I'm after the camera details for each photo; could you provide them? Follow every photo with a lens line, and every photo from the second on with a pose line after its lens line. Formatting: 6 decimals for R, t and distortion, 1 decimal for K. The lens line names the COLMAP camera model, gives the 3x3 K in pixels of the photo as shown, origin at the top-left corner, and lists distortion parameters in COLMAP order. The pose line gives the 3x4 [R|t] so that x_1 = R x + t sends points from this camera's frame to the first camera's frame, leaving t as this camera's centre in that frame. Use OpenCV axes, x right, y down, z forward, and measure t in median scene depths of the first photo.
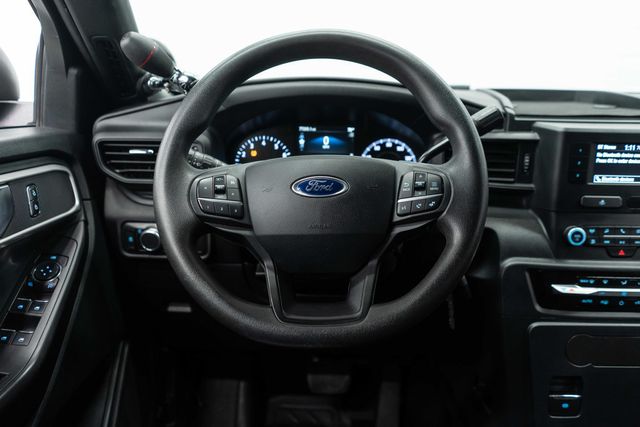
lens RADIAL K [[505.6, 0, 319.1], [0, 505.6, 214.1], [0, 0, 1]] dist [-0.003564, 0.001620]
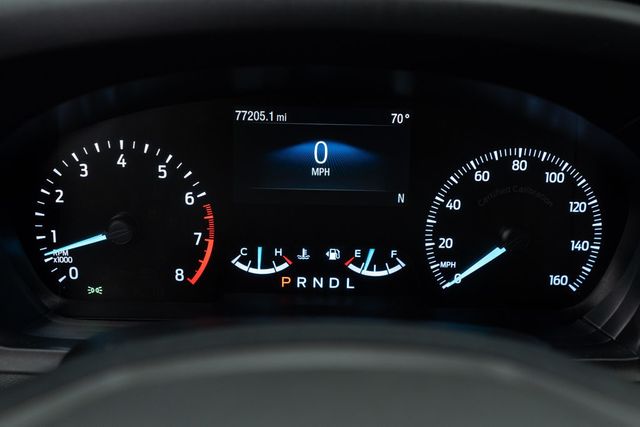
lens RADIAL K [[777.4, 0, 320.1], [0, 777.4, 214.5], [0, 0, 1]] dist [-0.001760, 0.000000]
pose [[0.991736, -0.009582, 0.127939, -0.059243], [0.019350, 0.996971, -0.075324, -0.082997], [-0.126829, 0.077177, 0.988918, 0.615857]]
